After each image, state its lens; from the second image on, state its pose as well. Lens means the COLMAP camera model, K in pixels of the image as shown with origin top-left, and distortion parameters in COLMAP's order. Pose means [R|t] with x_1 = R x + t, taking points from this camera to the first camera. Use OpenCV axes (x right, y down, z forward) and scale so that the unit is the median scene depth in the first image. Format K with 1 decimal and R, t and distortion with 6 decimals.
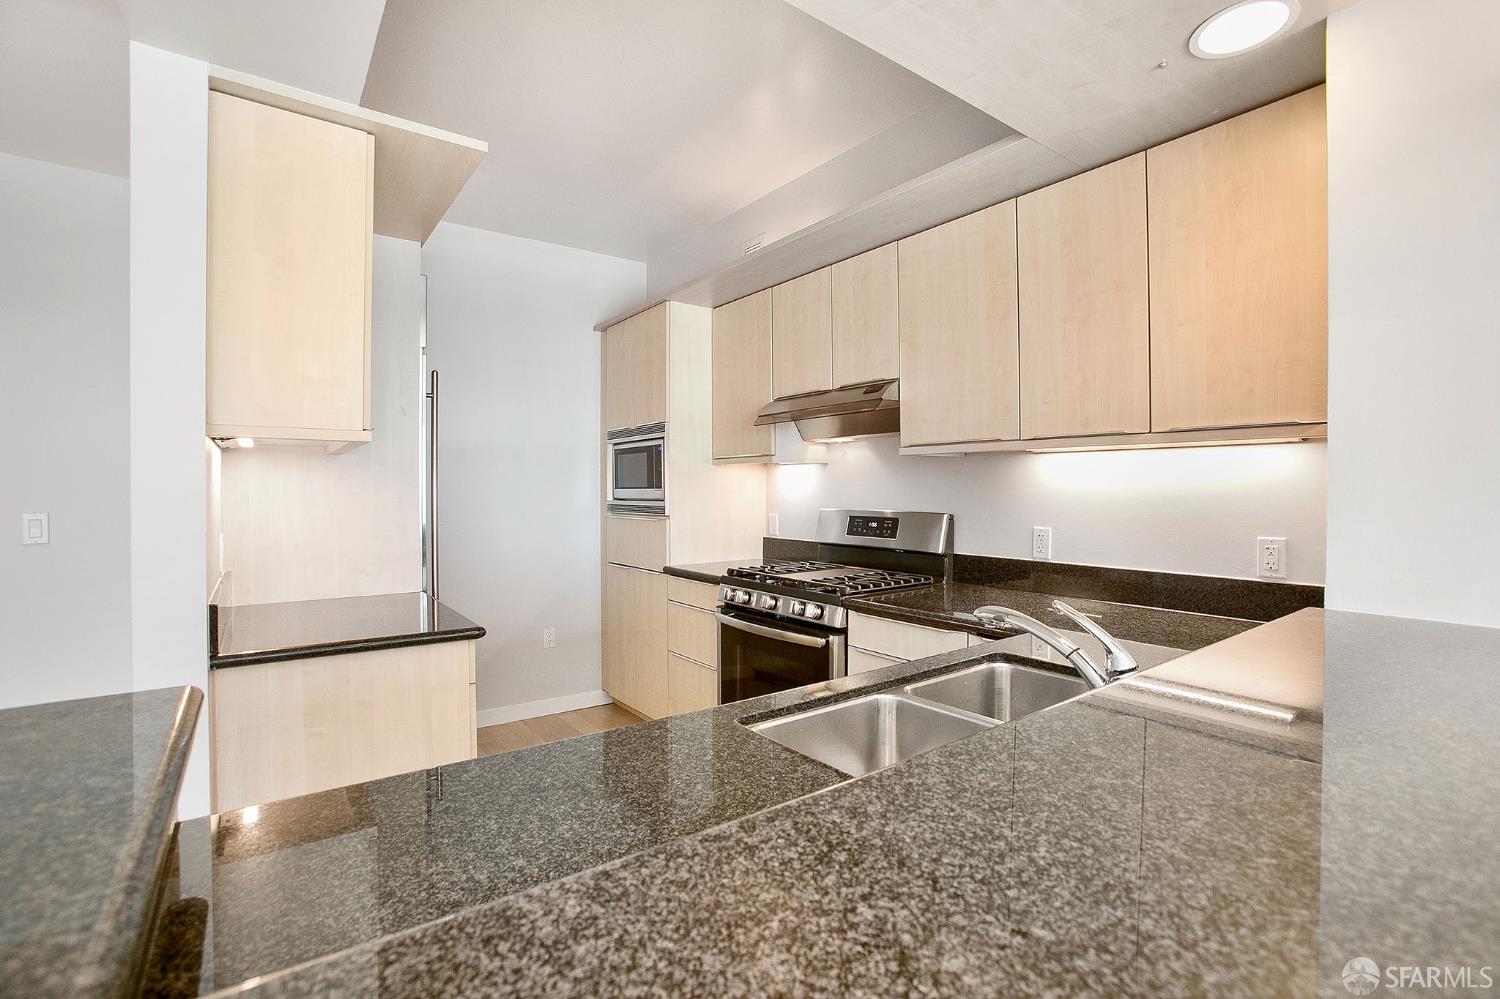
lens RADIAL K [[677.5, 0, 753.9], [0, 677.5, 492.7], [0, 0, 1]] dist [0.000494, 0.000312]
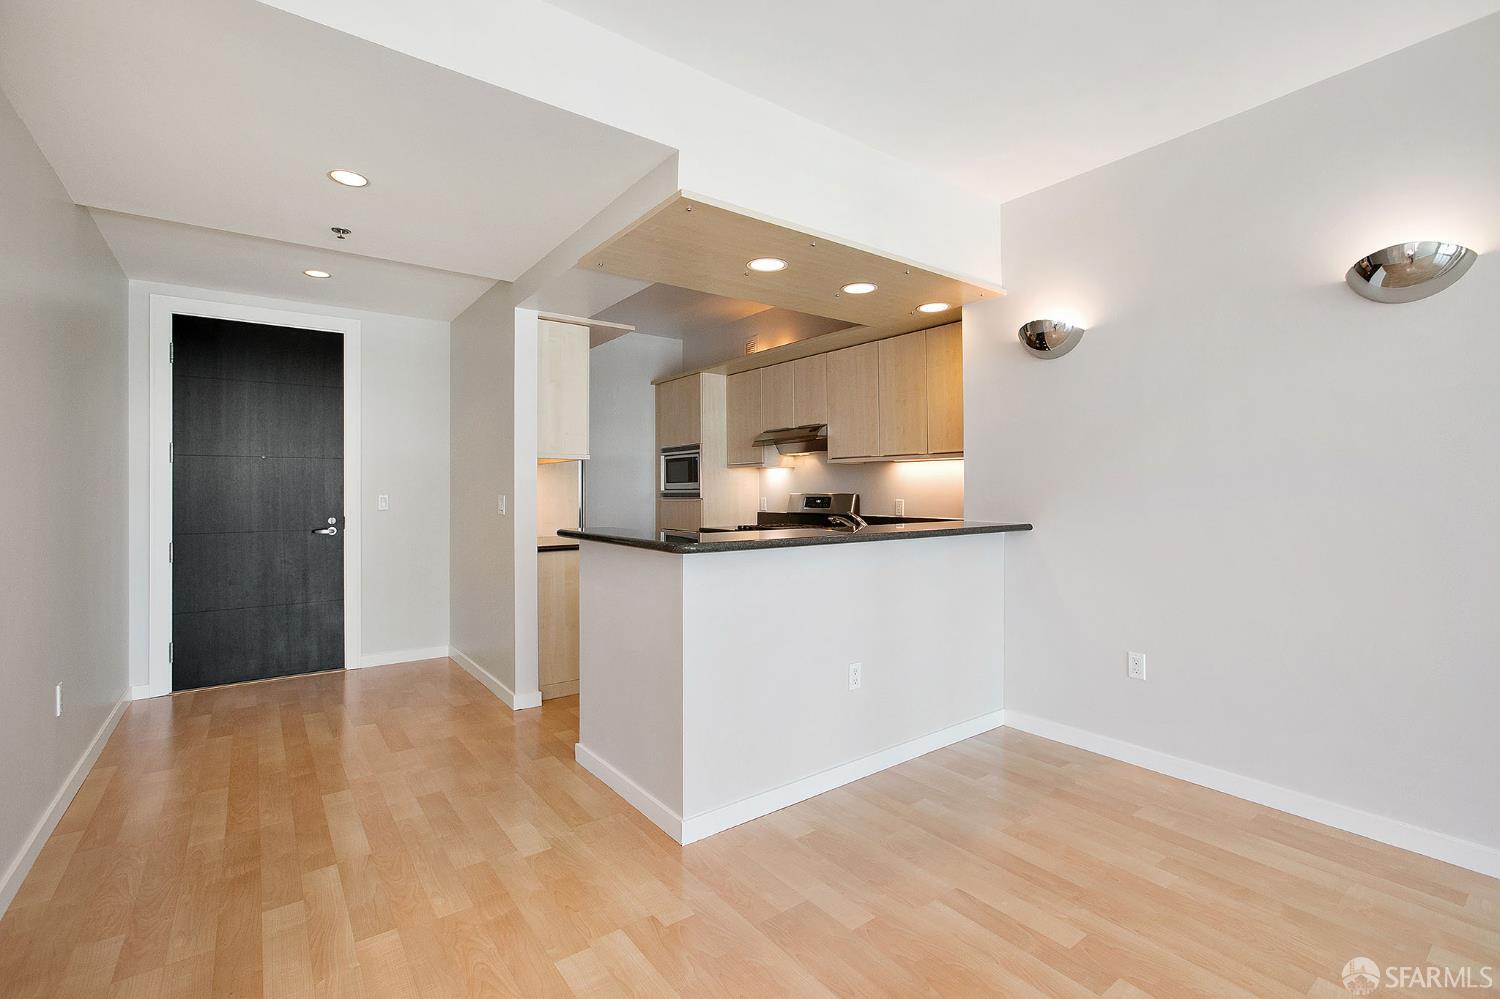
lens RADIAL K [[677.5, 0, 745.8], [0, 677.5, 492.4], [0, 0, 1]] dist [0.000494, 0.000312]
pose [[0.999996, -0.002340, -0.001621, -0.013303], [0.002331, 0.999985, -0.004996, 0.028408], [0.001633, 0.004992, 0.999986, -0.716502]]
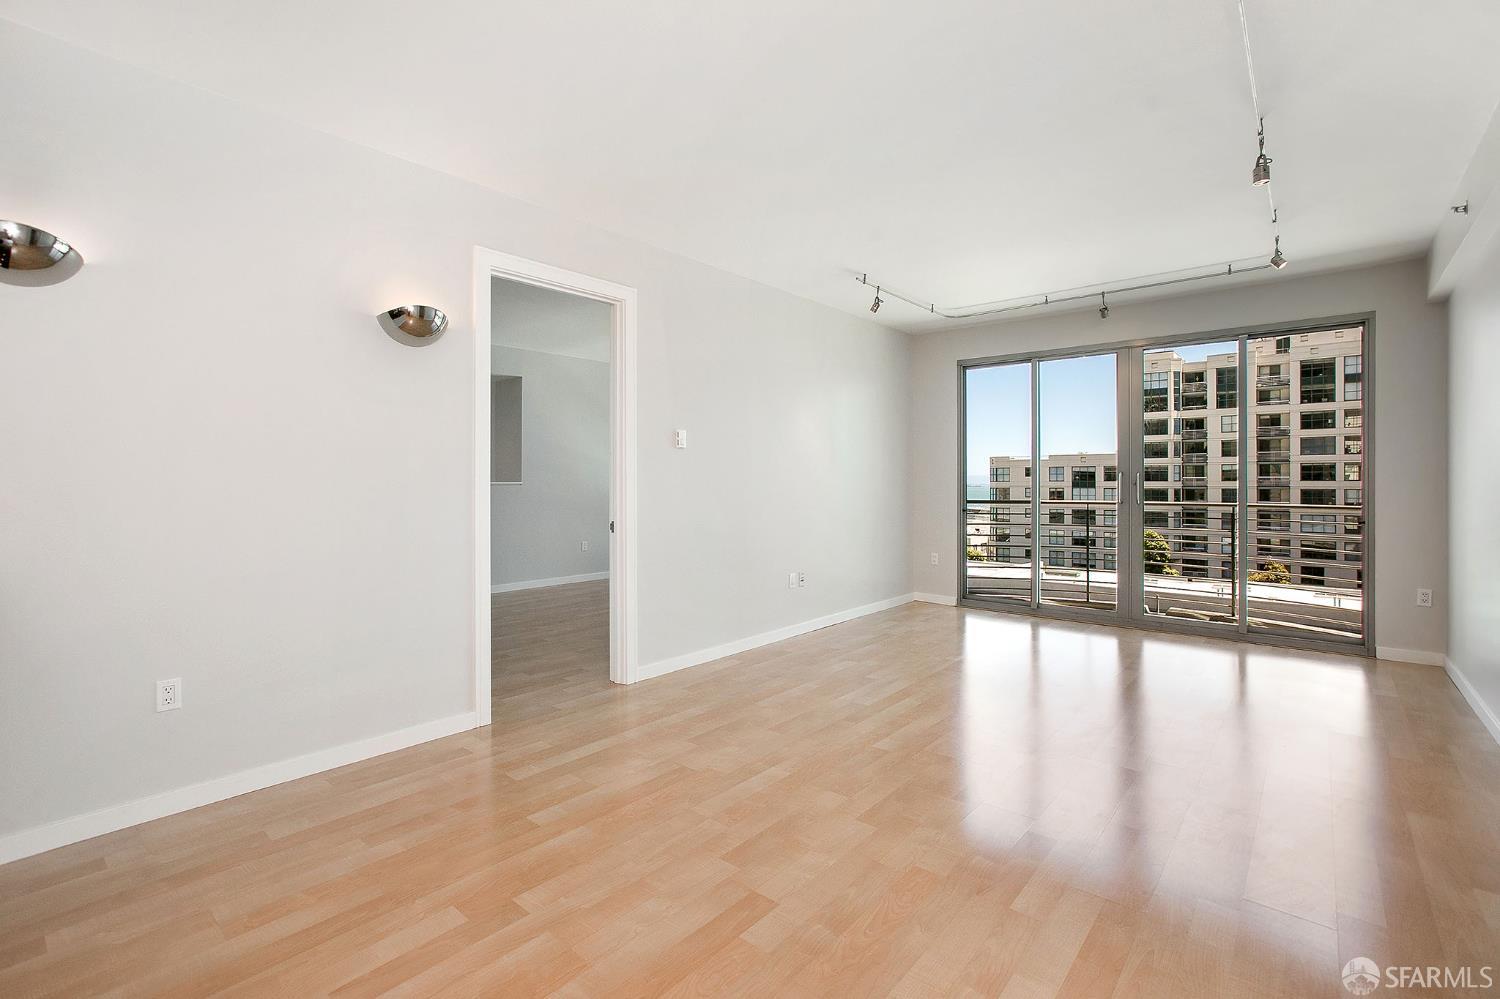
lens RADIAL K [[677.5, 0, 748.1], [0, 677.5, 492.1], [0, 0, 1]] dist [0.000494, 0.000312]
pose [[-0.230971, -0.009565, 0.972914, -2.496029], [0.008884, 0.999889, 0.011940, 0.041598], [-0.972920, 0.011401, -0.230860, 2.503256]]
